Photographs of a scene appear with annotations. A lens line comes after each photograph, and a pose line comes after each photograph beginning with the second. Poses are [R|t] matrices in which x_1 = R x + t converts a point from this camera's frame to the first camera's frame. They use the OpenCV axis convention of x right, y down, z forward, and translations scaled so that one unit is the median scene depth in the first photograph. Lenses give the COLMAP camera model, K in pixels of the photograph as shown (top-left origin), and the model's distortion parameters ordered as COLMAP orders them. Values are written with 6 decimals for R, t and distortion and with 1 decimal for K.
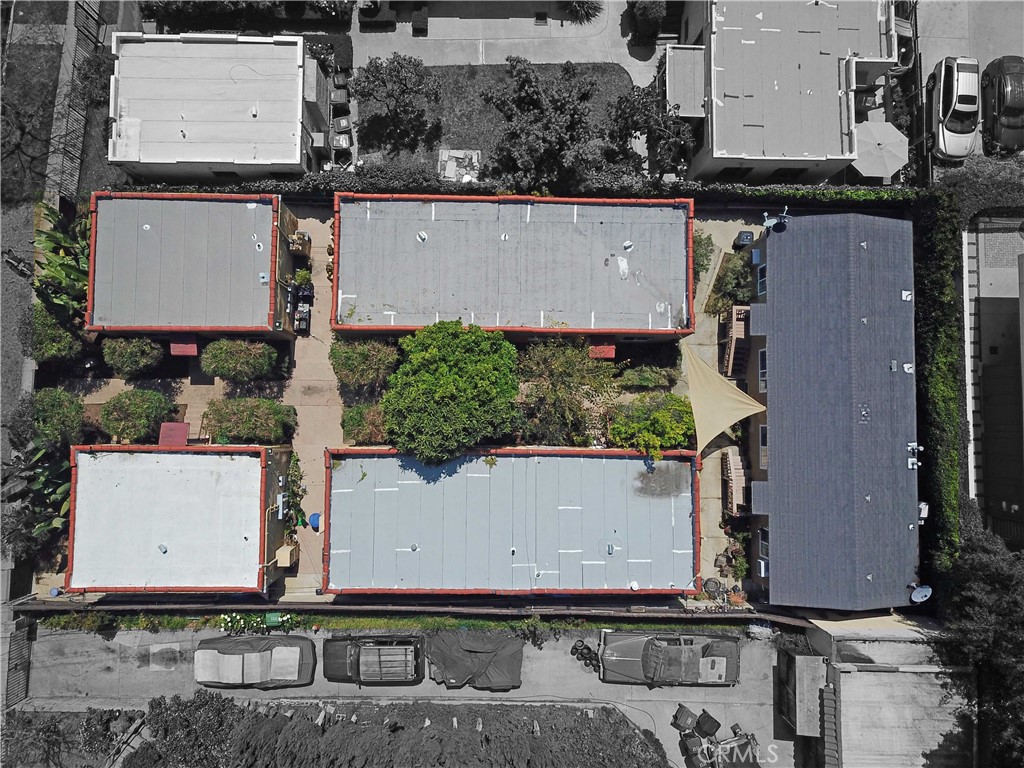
lens RADIAL K [[774.3, 0, 502.1], [0, 774.3, 380.9], [0, 0, 1]] dist [0.017910, -0.013157]
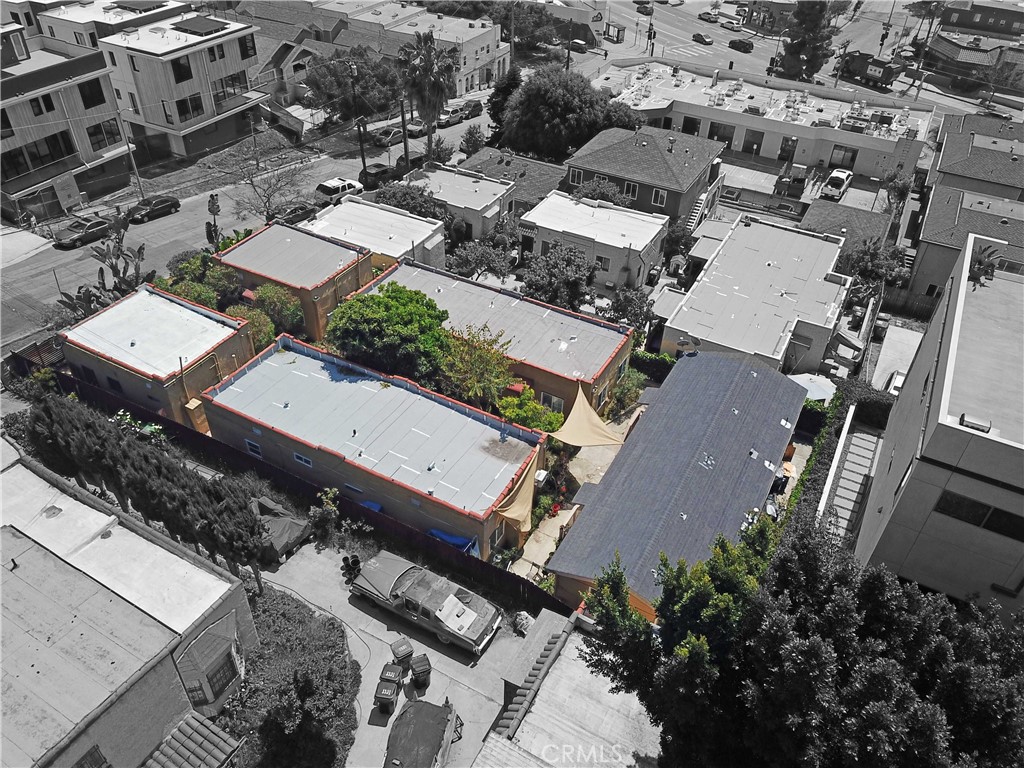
lens RADIAL K [[774.3, 0, 502.1], [0, 774.3, 380.9], [0, 0, 1]] dist [0.017910, -0.013157]
pose [[0.880166, 0.292159, -0.374100, 0.554739], [-0.473722, 0.590343, -0.653515, 0.750382], [0.029917, 0.752421, 0.658002, 0.216664]]
